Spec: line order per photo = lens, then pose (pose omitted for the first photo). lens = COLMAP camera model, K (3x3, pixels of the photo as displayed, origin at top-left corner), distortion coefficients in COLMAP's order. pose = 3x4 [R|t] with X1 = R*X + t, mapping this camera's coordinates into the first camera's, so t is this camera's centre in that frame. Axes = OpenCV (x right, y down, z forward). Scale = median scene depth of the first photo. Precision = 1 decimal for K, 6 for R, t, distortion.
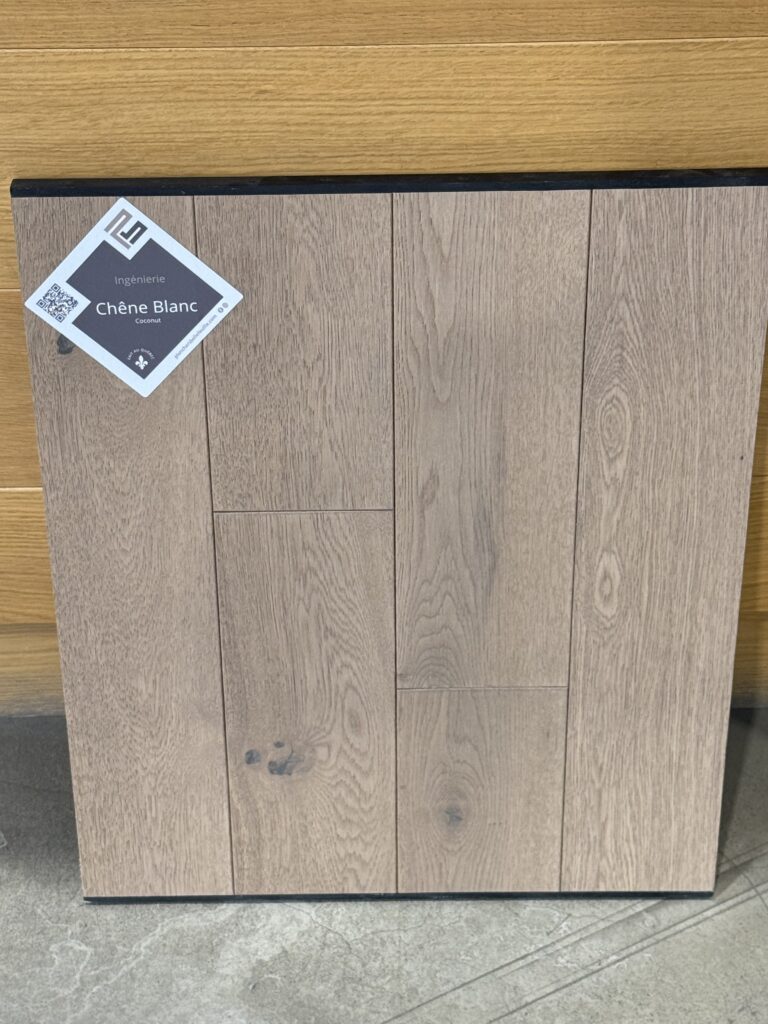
lens RADIAL K [[2014.8, 0, 377.8], [0, 2014.8, 491.1], [0, 0, 1]] dist [0.133085, 0.000000]
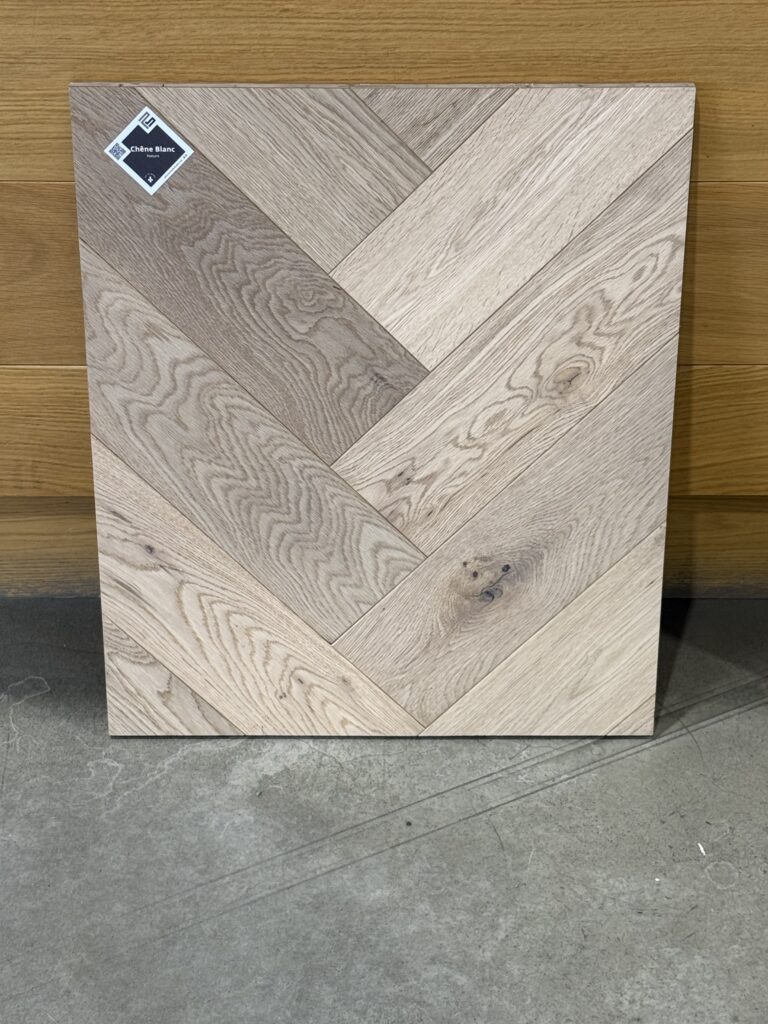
lens RADIAL K [[2014.8, 0, 386.0], [0, 2014.8, 495.9], [0, 0, 1]] dist [0.133085, 0.000000]
pose [[0.999855, 0.014589, 0.008765, -0.000826], [-0.013582, 0.994308, -0.105678, 0.195465], [-0.010256, 0.105544, 0.994362, -0.186172]]
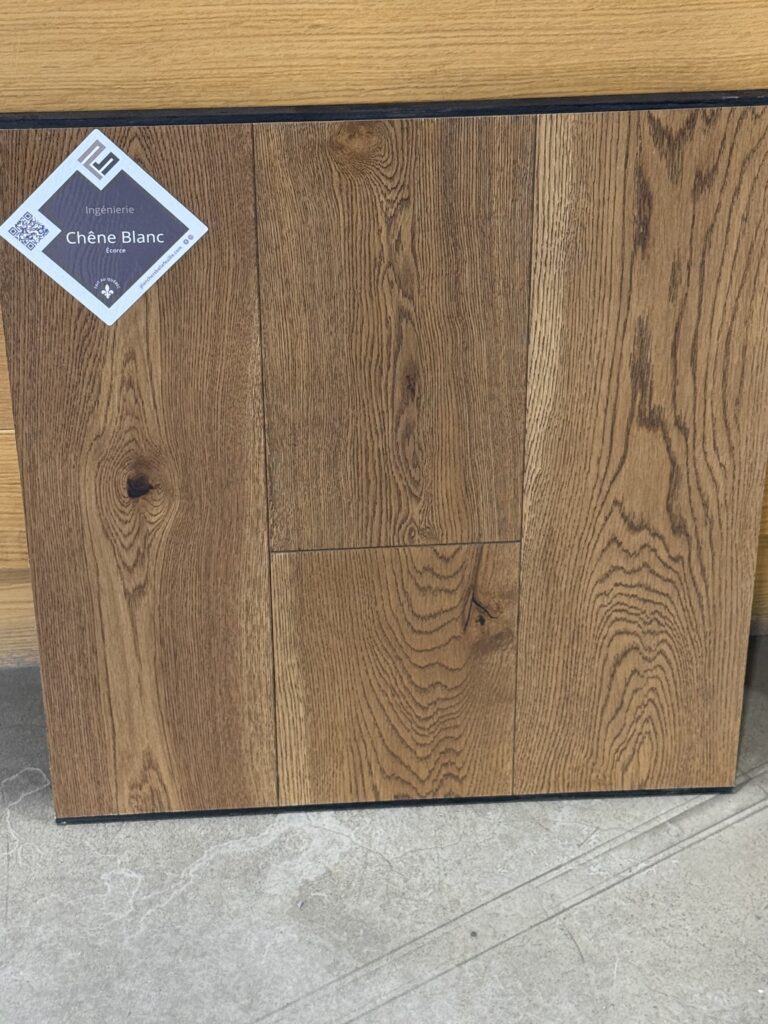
lens RADIAL K [[2014.8, 0, 376.0], [0, 2014.8, 491.2], [0, 0, 1]] dist [0.133085, 0.000000]
pose [[0.998051, -0.027446, 0.056044, -0.075639], [0.029090, 0.999164, -0.028735, 0.063802], [-0.055208, 0.030309, 0.998015, -0.043197]]
